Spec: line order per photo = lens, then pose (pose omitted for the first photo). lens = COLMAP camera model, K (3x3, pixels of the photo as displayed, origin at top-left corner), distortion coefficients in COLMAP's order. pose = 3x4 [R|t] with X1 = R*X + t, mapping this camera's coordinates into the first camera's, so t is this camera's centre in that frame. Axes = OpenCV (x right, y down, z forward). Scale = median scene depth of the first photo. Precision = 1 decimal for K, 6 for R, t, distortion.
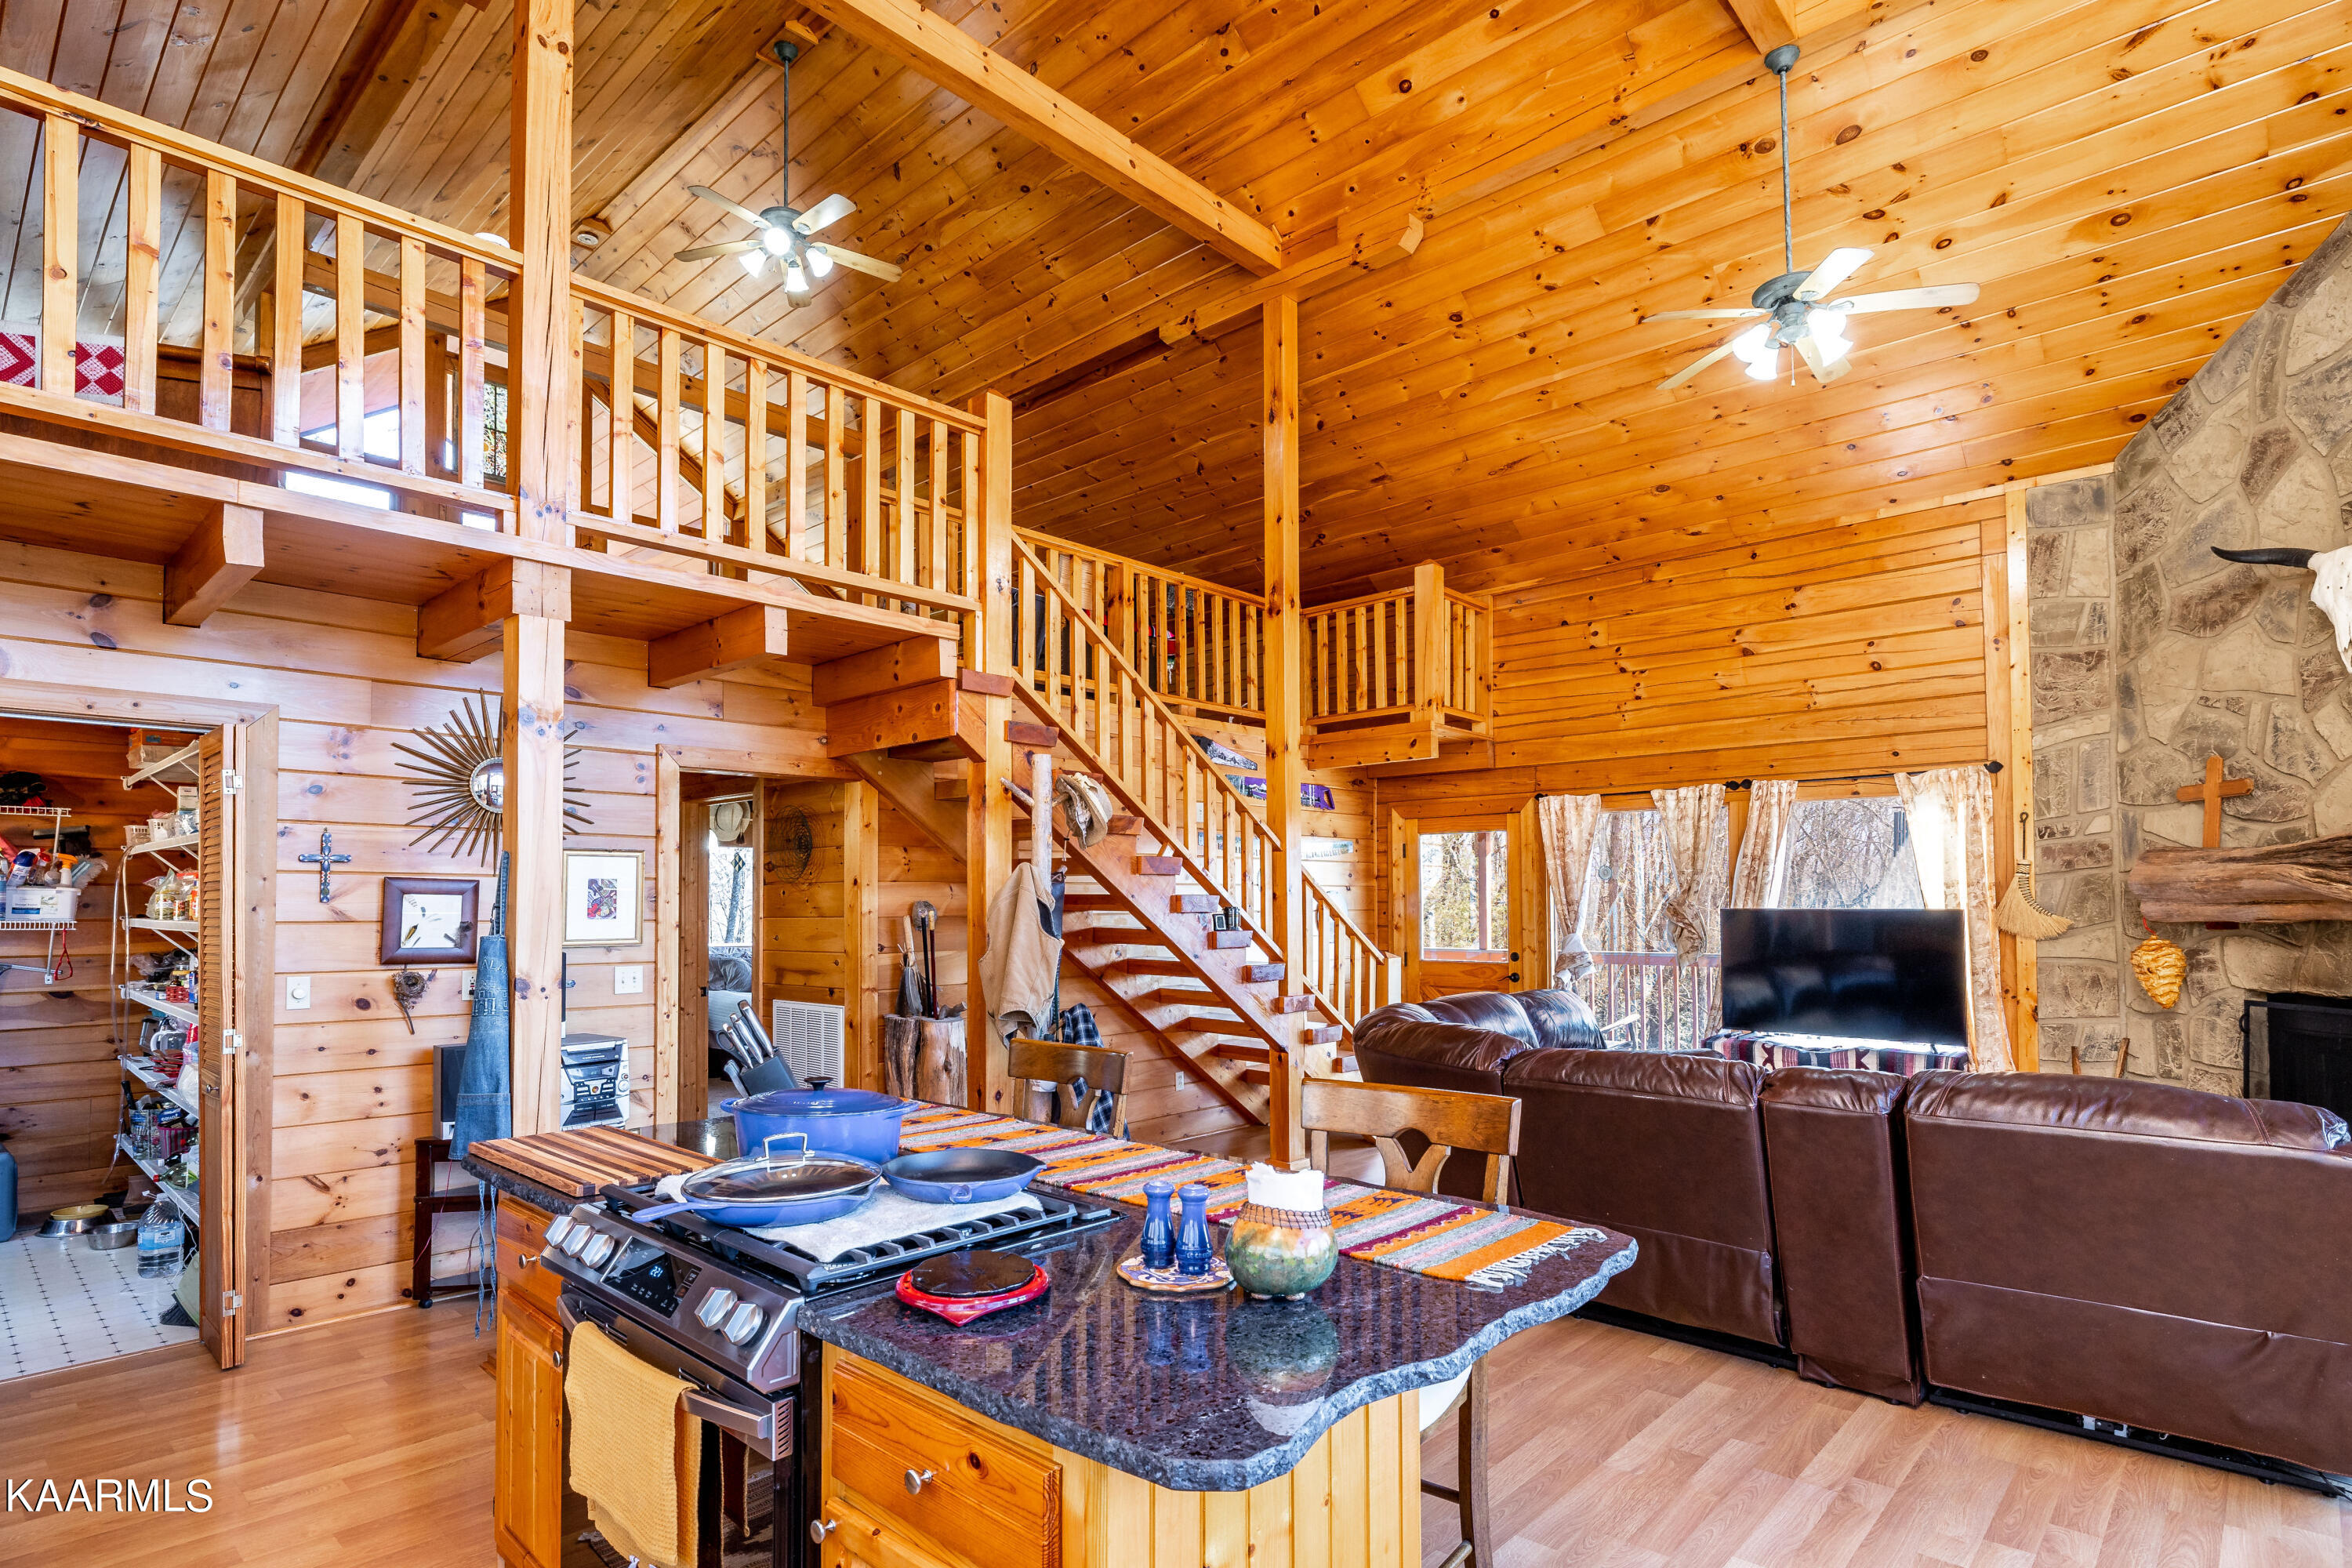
lens RADIAL K [[1197.5, 0, 1172.4], [0, 1197.5, 860.6], [0, 0, 1]] dist [-0.001995, -0.000010]
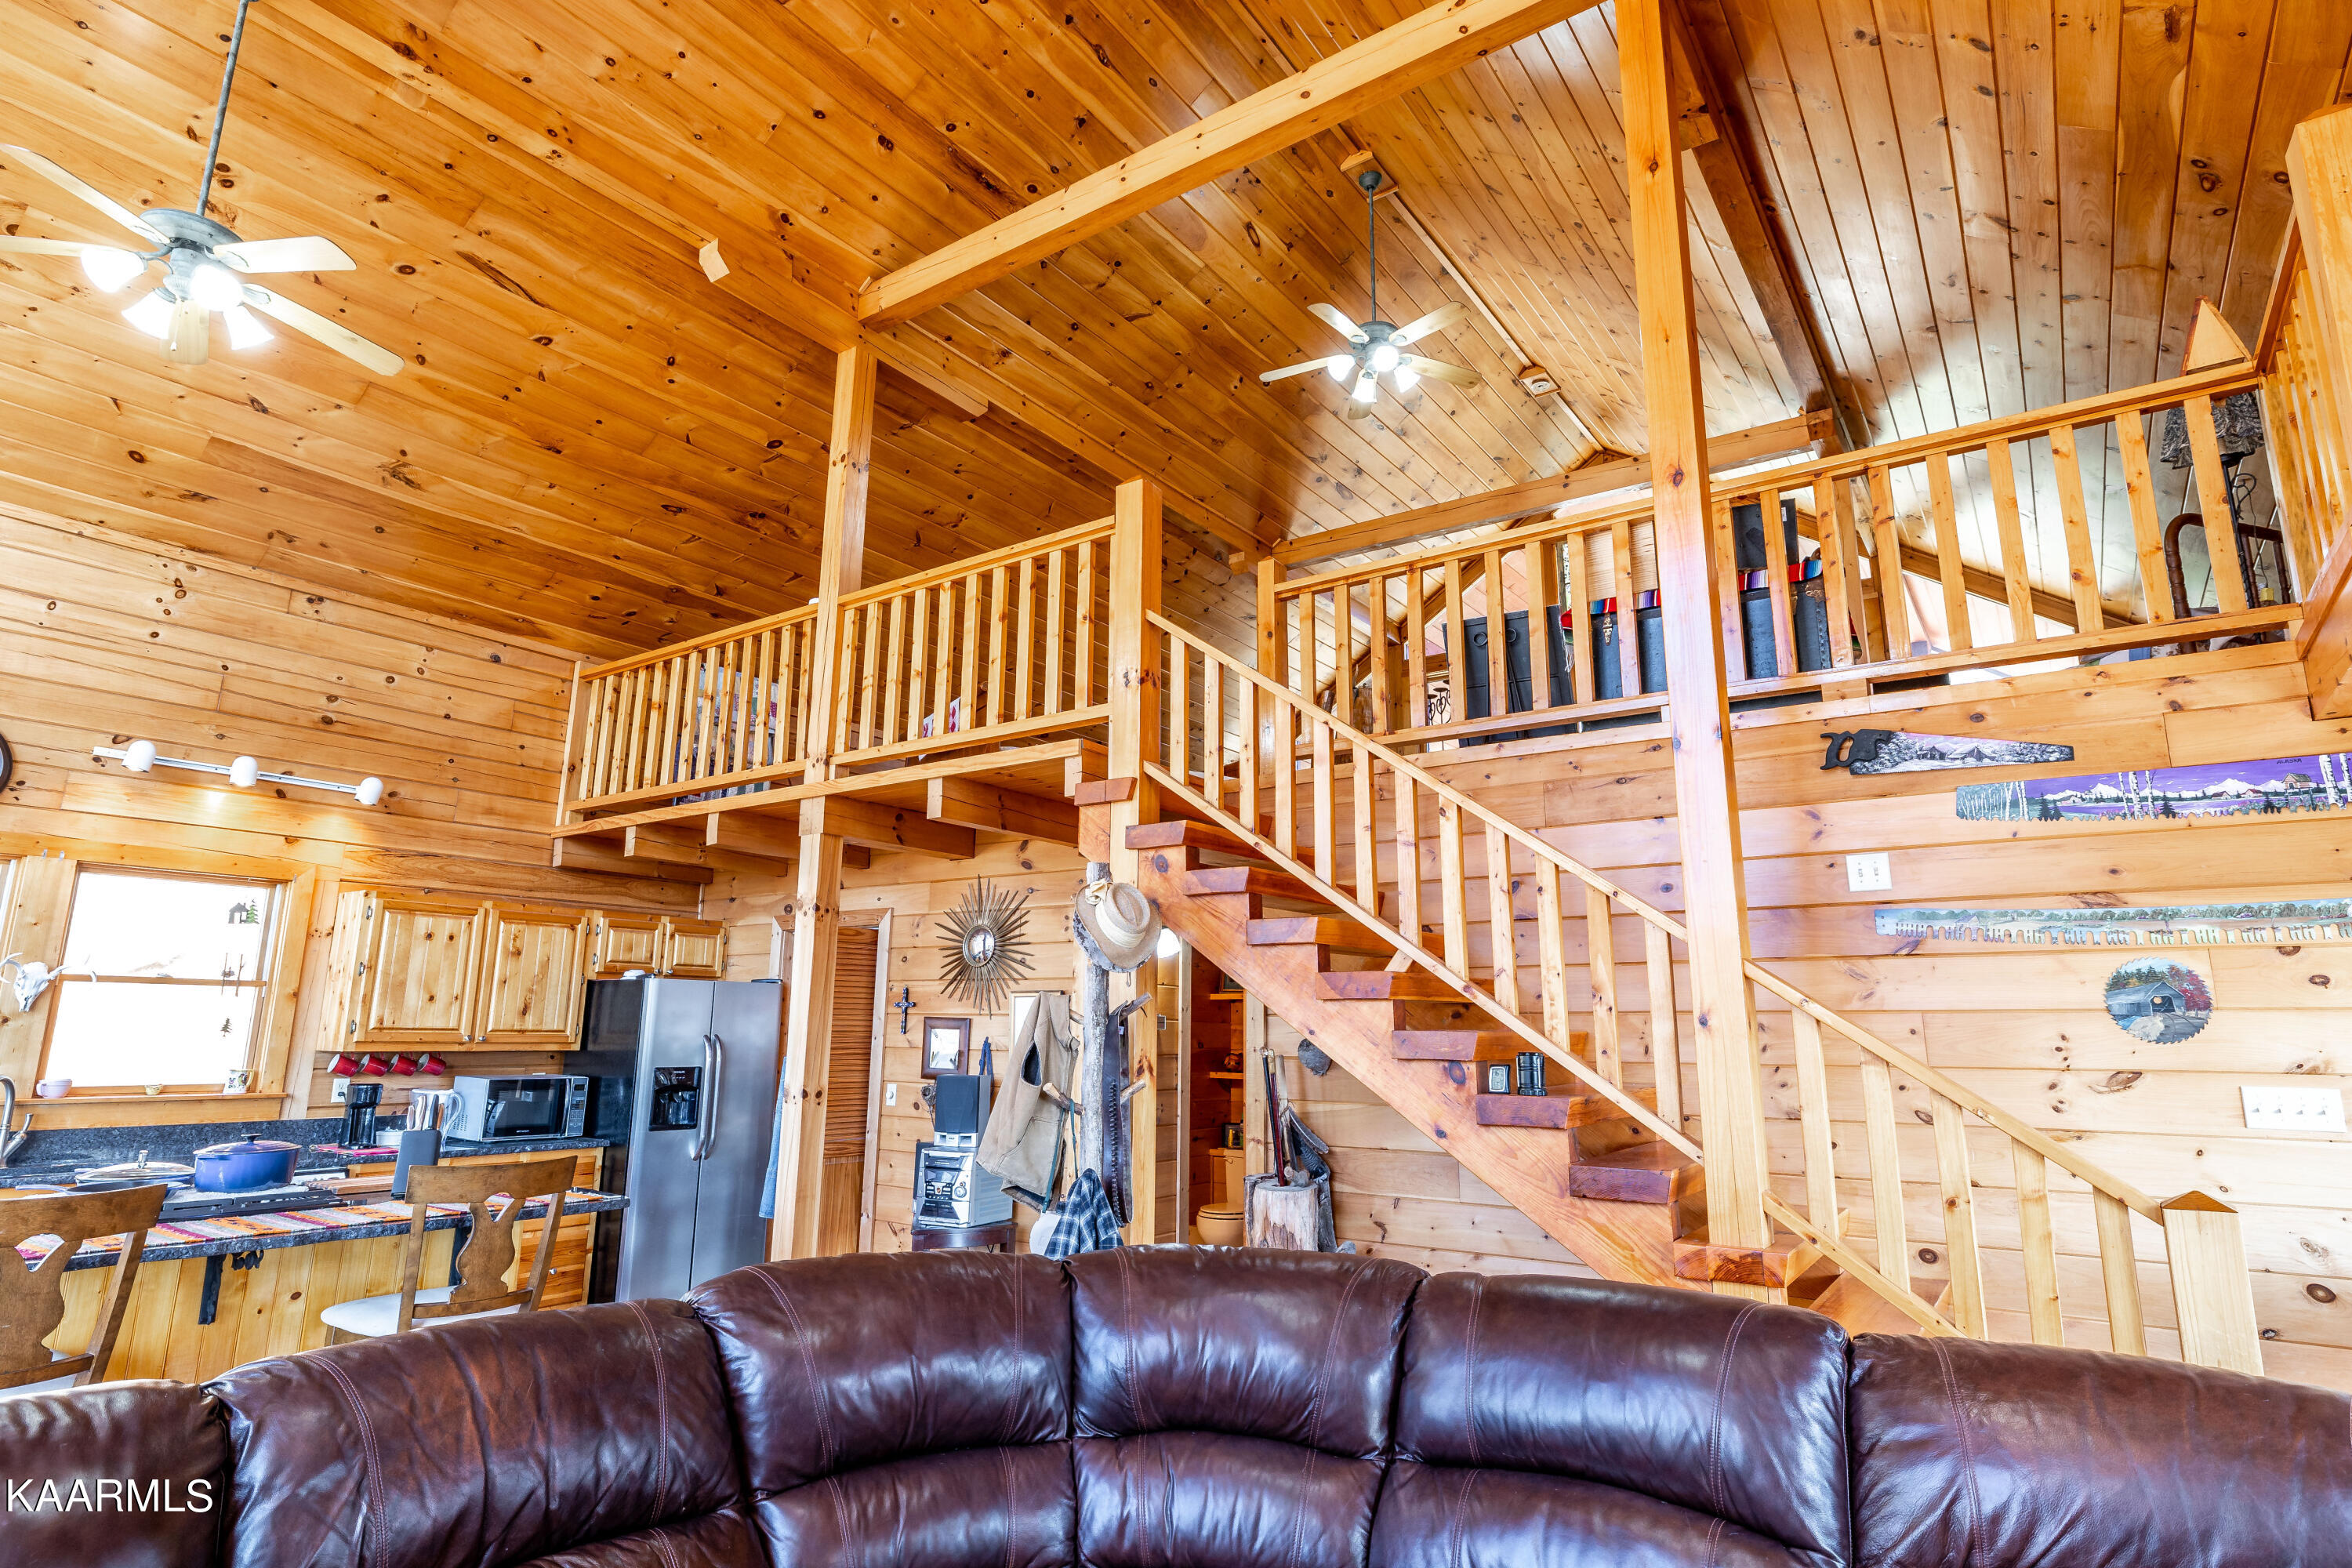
lens RADIAL K [[1244.6, 0, 1177.5], [0, 1244.6, 769.2], [0, 0, 1]] dist [-0.001354, 0.000094]
pose [[0.141103, -0.203144, -0.968929, 0.804764], [0.024608, 0.979138, -0.201701, 0.028110], [0.989689, 0.004618, 0.143158, 0.964293]]
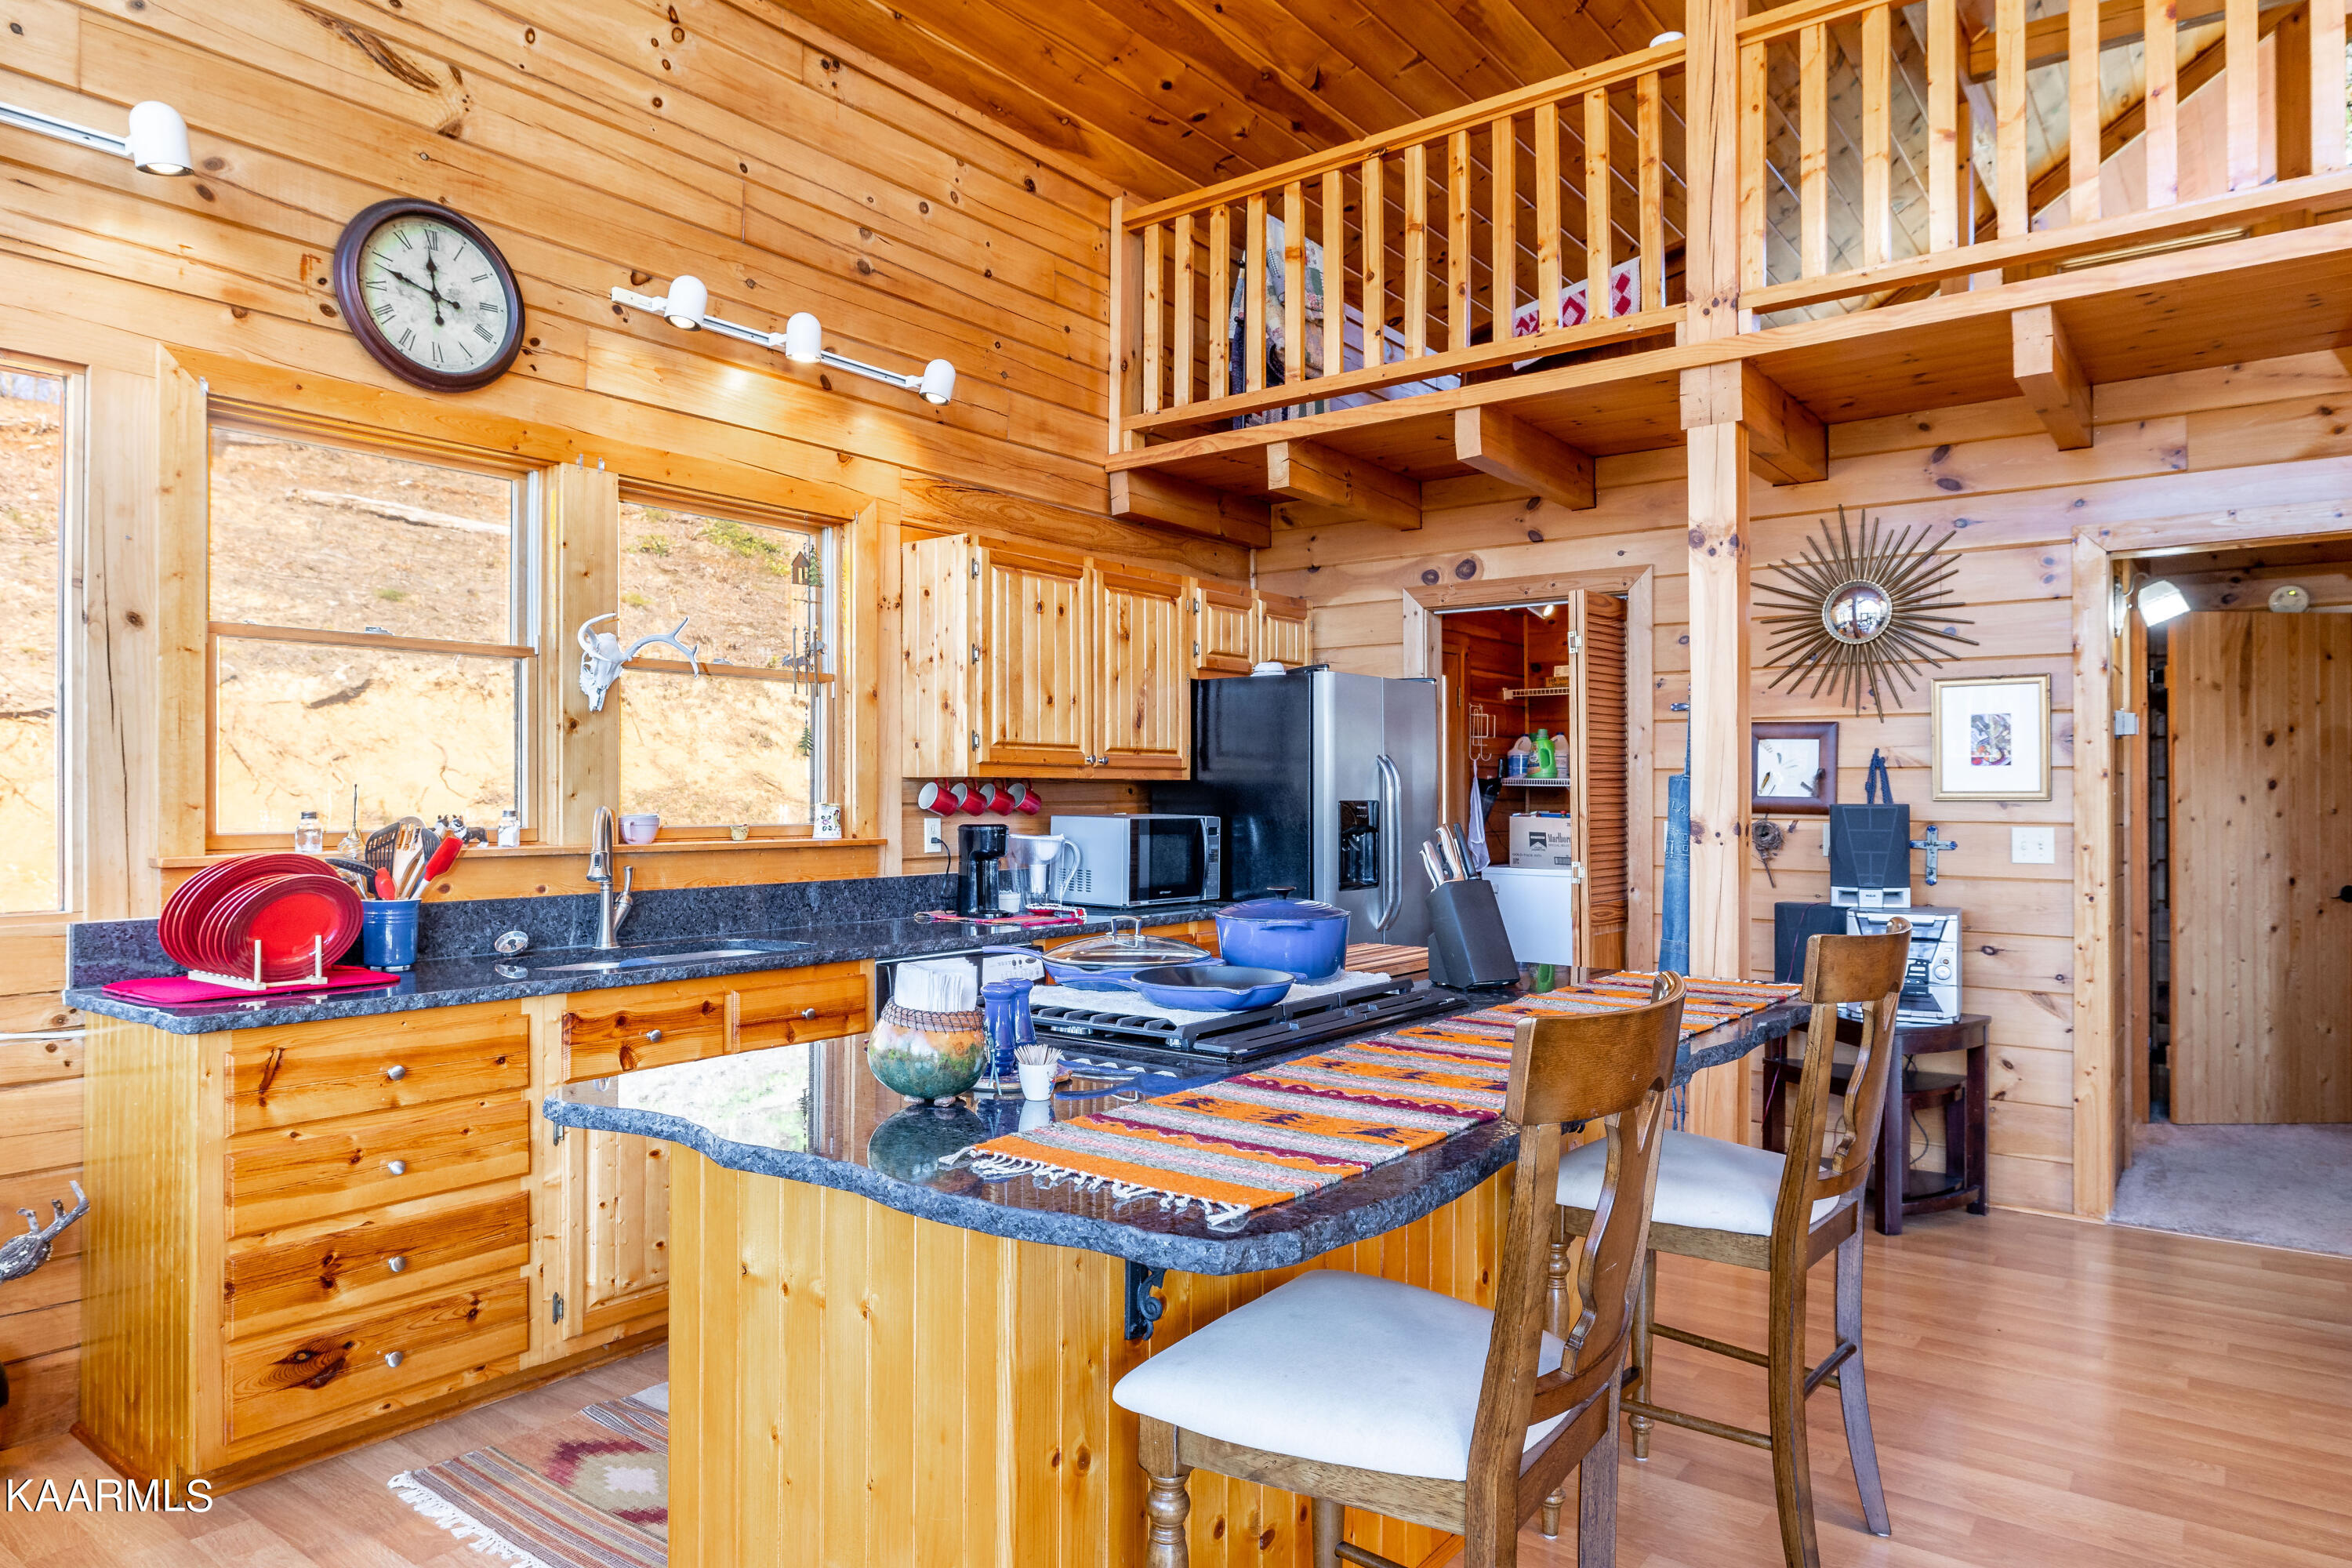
lens RADIAL K [[1455.8, 0, 1176.0], [0, 1455.8, 784.0], [0, 0, 1]] dist [-0.004198, 0.001454]
pose [[0.106447, -0.006750, -0.994295, 0.412568], [0.034854, 0.999388, -0.003053, 0.045415], [0.993707, -0.034330, 0.106617, 0.370036]]
